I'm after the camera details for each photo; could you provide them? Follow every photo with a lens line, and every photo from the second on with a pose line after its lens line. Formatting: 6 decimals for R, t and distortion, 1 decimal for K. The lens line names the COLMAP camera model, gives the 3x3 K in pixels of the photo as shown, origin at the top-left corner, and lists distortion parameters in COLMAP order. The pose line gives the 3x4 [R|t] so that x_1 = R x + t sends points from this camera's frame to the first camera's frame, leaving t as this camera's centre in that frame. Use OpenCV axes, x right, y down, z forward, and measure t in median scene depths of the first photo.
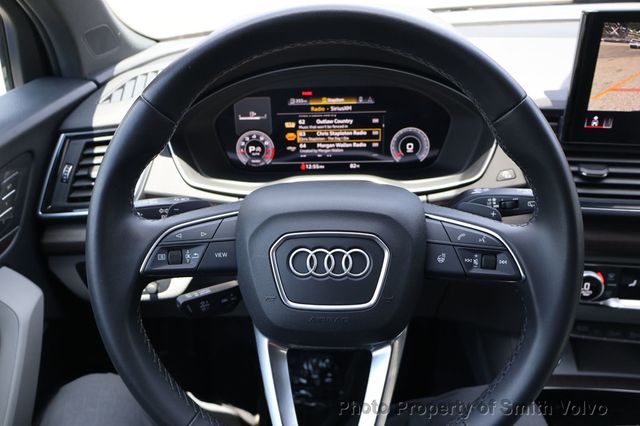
lens RADIAL K [[540.5, 0, 320.0], [0, 540.5, 213.0], [0, 0, 1]] dist [-0.013117, 0.008934]
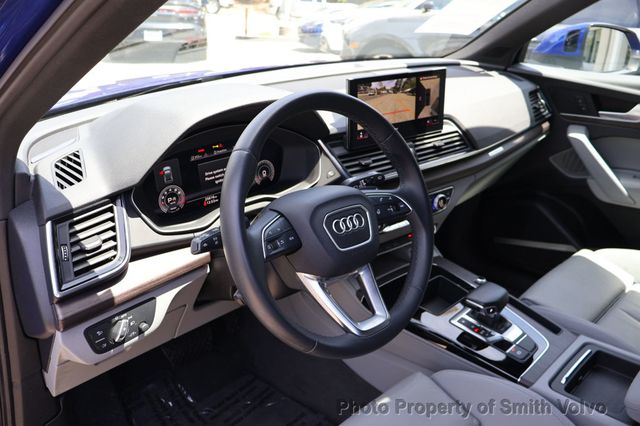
lens RADIAL K [[540.5, 0, 320.0], [0, 540.5, 213.0], [0, 0, 1]] dist [-0.013117, 0.008934]
pose [[0.688359, -0.254303, 0.679332, -0.782025], [0.309202, 0.950054, 0.042335, -0.031899], [-0.656168, 0.180909, 0.732609, -0.189876]]
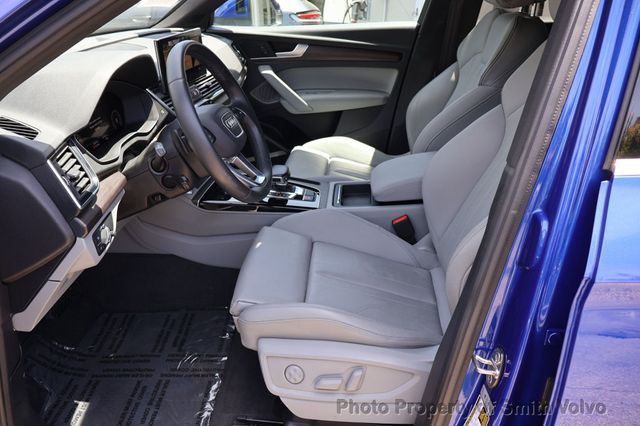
lens RADIAL K [[540.5, 0, 320.0], [0, 540.5, 213.0], [0, 0, 1]] dist [-0.013117, 0.008934]
pose [[0.036854, -0.398377, 0.916481, -1.706728], [0.466613, 0.817850, 0.336740, -0.161279], [-0.883693, 0.415232, 0.216029, 0.077789]]
